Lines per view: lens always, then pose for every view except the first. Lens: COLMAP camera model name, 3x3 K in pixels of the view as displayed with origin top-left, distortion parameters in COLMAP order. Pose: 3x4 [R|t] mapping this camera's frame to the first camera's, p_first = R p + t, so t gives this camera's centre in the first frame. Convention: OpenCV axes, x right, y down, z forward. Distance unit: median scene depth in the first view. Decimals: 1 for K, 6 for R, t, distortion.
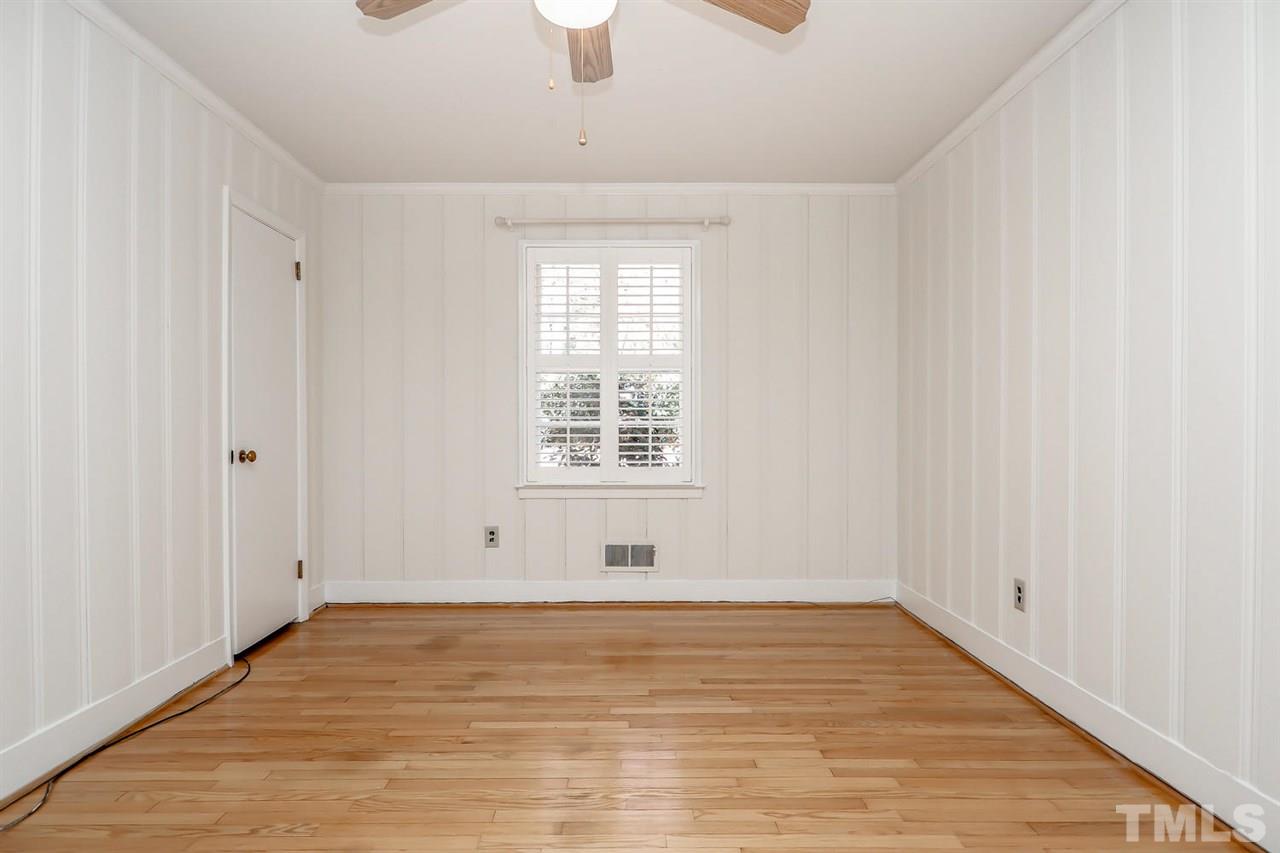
lens RADIAL K [[694.8, 0, 645.2], [0, 694.8, 433.5], [0, 0, 1]] dist [-0.005301, -0.000053]
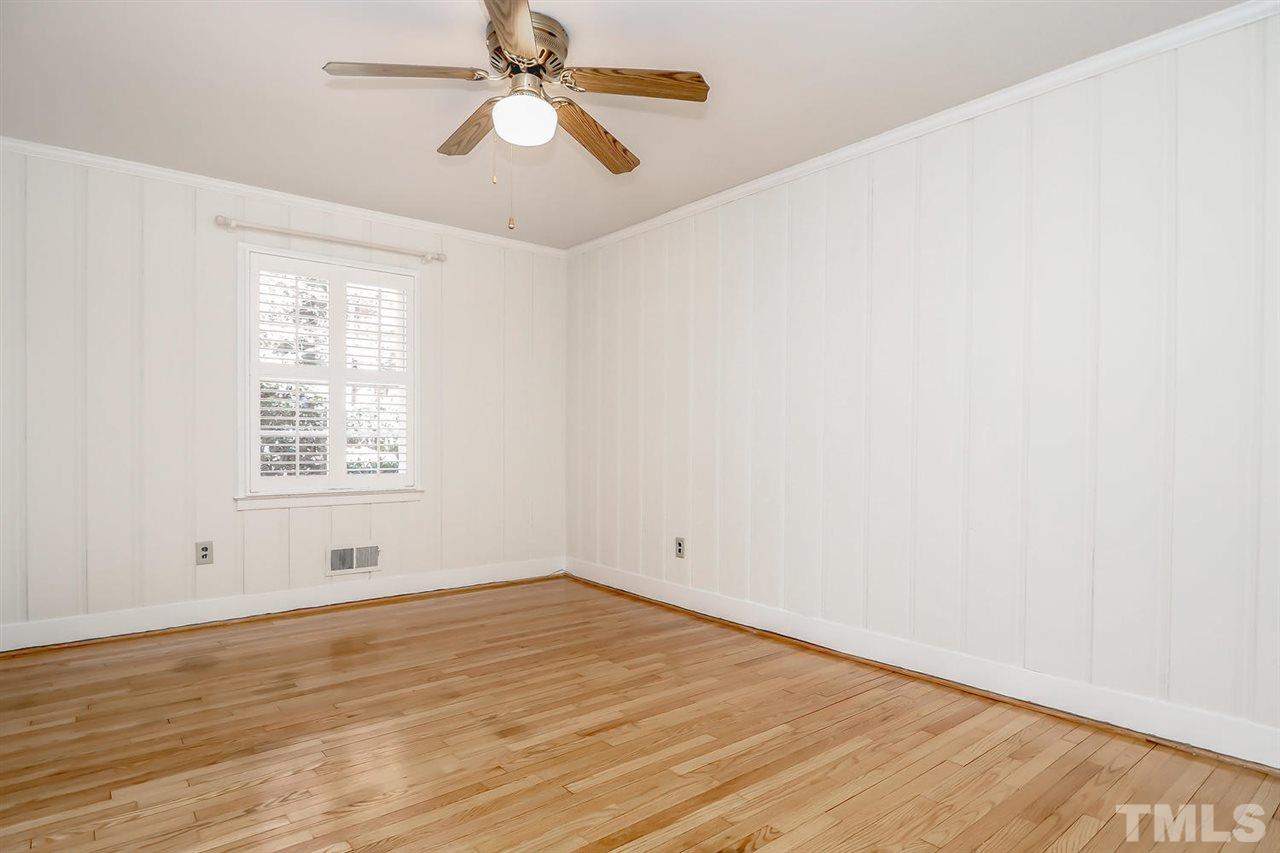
lens RADIAL K [[696.2, 0, 640.9], [0, 696.2, 447.6], [0, 0, 1]] dist [-0.003735, 0.000004]
pose [[0.777452, -0.004632, 0.628925, -0.358500], [0.001732, 0.999985, 0.005224, 0.002204], [-0.628940, -0.002972, 0.777448, -0.103392]]
